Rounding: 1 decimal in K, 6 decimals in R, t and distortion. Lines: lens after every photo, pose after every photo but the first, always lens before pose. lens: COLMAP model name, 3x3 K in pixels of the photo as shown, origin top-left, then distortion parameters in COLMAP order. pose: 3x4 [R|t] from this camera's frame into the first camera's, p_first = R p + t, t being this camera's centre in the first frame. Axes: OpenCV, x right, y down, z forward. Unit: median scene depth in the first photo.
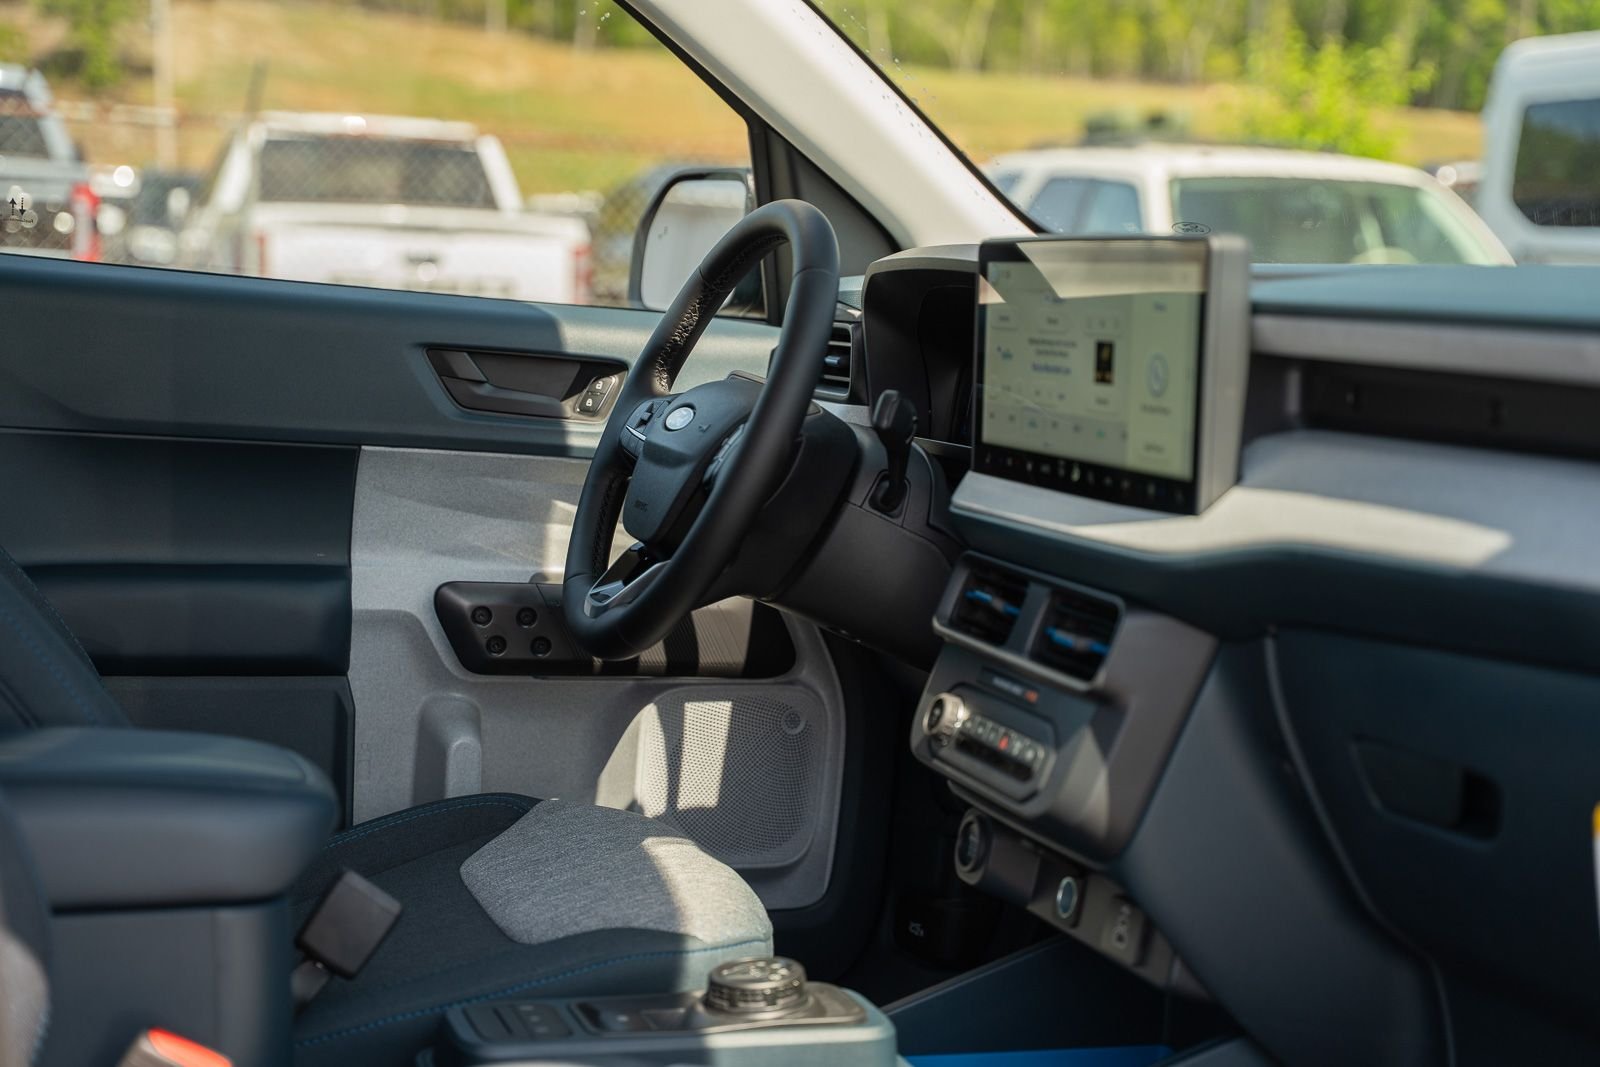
lens RADIAL K [[2806.0, 0, 800.0], [0, 2806.0, 533.5], [0, 0, 1]] dist [0.235471, -0.014325]
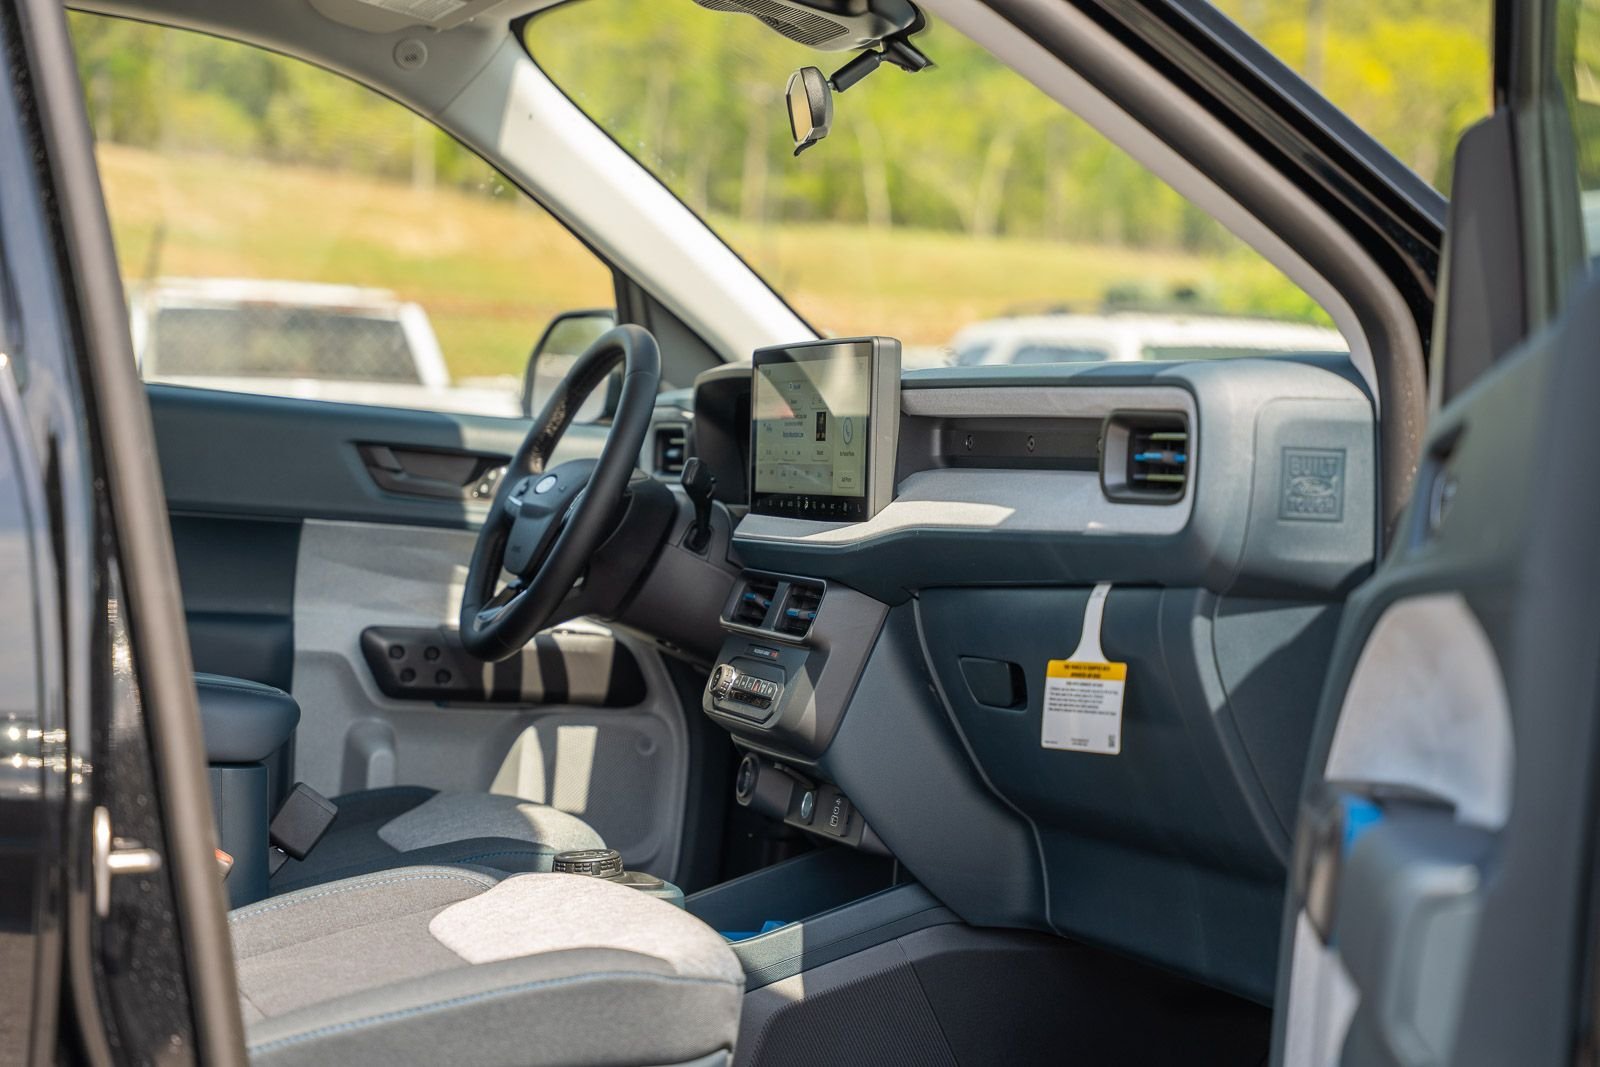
lens RADIAL K [[3223.1, 0, 800.0], [0, 3223.1, 533.5], [0, 0, 1]] dist [0.383217, -0.025754]
pose [[0.999948, 0.001917, 0.009985, 0.060933], [-0.001210, 0.997522, -0.070344, 0.087373], [-0.010095, 0.070329, 0.997473, -0.524365]]
